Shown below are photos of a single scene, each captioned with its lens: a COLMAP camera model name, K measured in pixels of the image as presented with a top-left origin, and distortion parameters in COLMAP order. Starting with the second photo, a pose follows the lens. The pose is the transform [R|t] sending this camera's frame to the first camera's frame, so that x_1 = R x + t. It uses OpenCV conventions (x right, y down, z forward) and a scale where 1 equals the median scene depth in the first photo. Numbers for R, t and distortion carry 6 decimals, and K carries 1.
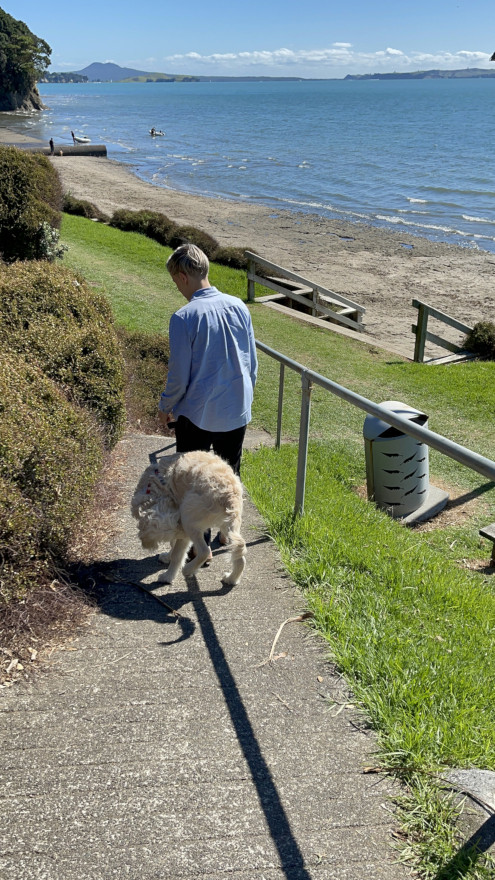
lens RADIAL K [[834.7, 0, 219.4], [0, 834.7, 443.5], [0, 0, 1]] dist [0.085305, -0.123530]
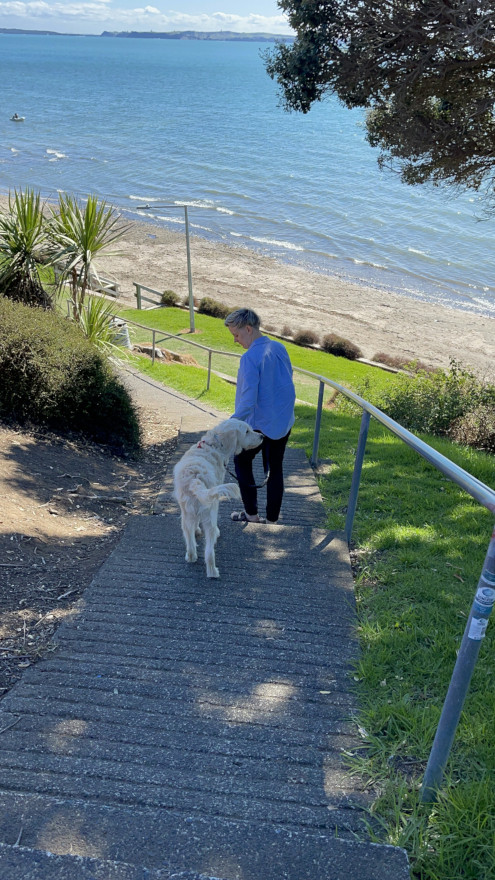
lens RADIAL K [[840.7, 0, 254.0], [0, 840.7, 436.3], [0, 0, 1]] dist [0.085968, -0.138314]
pose [[0.957035, -0.101558, 0.271607, -0.089675], [0.092689, 0.994663, 0.045319, 0.126555], [-0.274760, -0.018196, 0.961341, -0.957377]]
